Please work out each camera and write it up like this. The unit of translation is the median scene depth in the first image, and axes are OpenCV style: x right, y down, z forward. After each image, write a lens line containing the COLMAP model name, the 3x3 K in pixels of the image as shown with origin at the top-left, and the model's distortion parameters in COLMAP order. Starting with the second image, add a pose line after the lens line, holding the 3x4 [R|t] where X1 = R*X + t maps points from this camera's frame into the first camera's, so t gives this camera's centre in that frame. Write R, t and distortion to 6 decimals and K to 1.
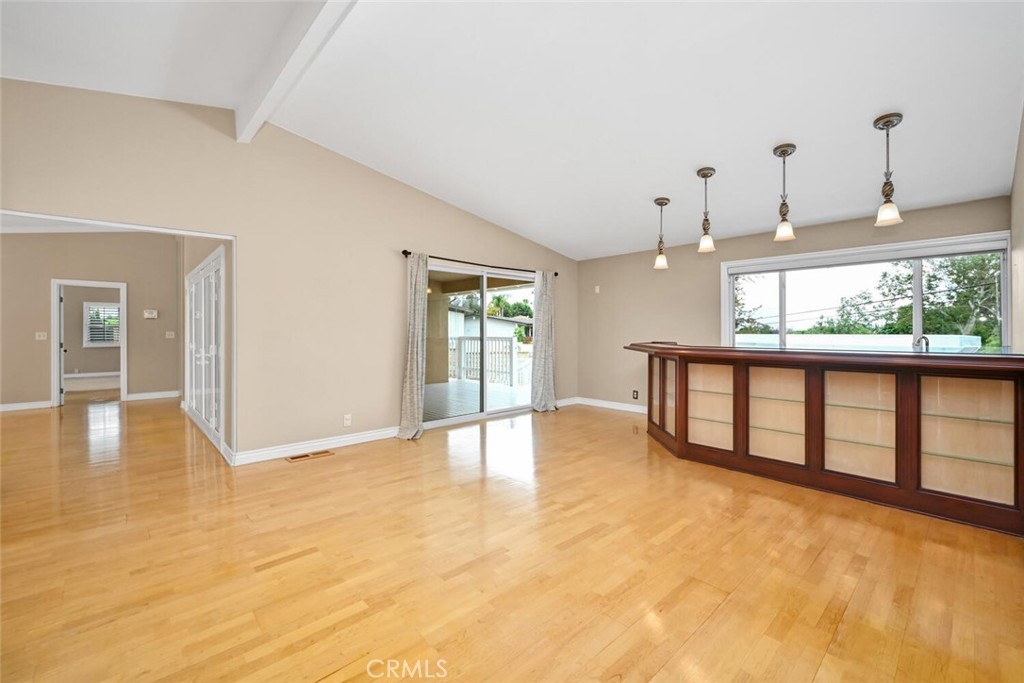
lens RADIAL K [[428.9, 0, 515.5], [0, 428.9, 323.8], [0, 0, 1]] dist [-0.001810, -0.000276]
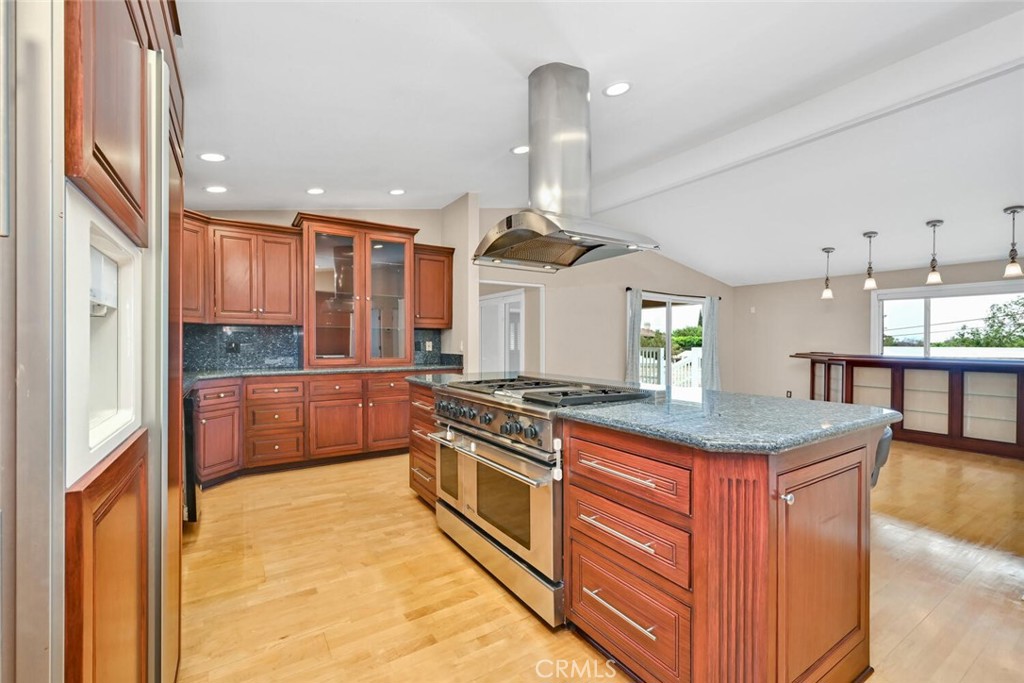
lens RADIAL K [[442.2, 0, 511.6], [0, 442.2, 338.7], [0, 0, 1]] dist [0.001818, -0.000051]
pose [[0.984700, 0.004369, -0.174202, -0.363033], [-0.002381, 0.999930, 0.011616, -0.012399], [0.174240, -0.011024, 0.984642, -0.512001]]
